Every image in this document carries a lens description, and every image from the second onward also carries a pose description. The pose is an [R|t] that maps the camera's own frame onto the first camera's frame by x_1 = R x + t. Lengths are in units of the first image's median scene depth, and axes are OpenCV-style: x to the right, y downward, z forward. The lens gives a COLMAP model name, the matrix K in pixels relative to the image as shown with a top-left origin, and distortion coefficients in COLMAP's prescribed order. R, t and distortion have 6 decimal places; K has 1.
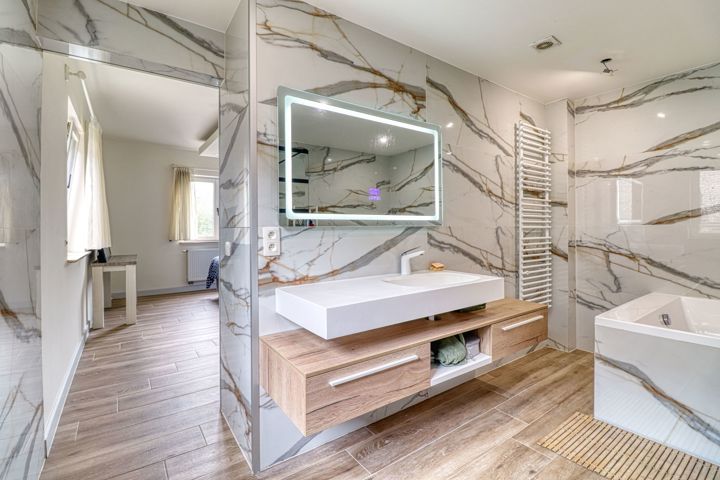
lens RADIAL K [[334.1, 0, 360.4], [0, 334.1, 235.4], [0, 0, 1]] dist [-0.016805, -0.005255]
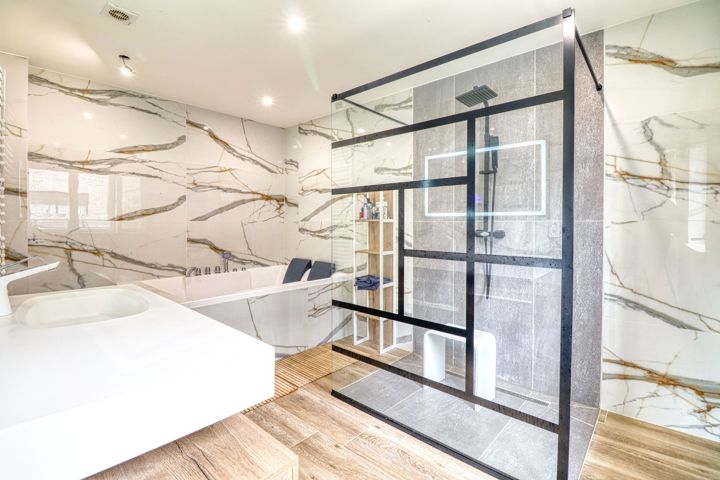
lens RADIAL K [[334.1, 0, 359.8], [0, 334.1, 235.3], [0, 0, 1]] dist [-0.016805, -0.005255]
pose [[-0.221266, -0.028282, 0.974803, -0.341314], [0.018665, 0.999273, 0.033229, -0.005548], [-0.975035, 0.025547, -0.220578, 0.444530]]
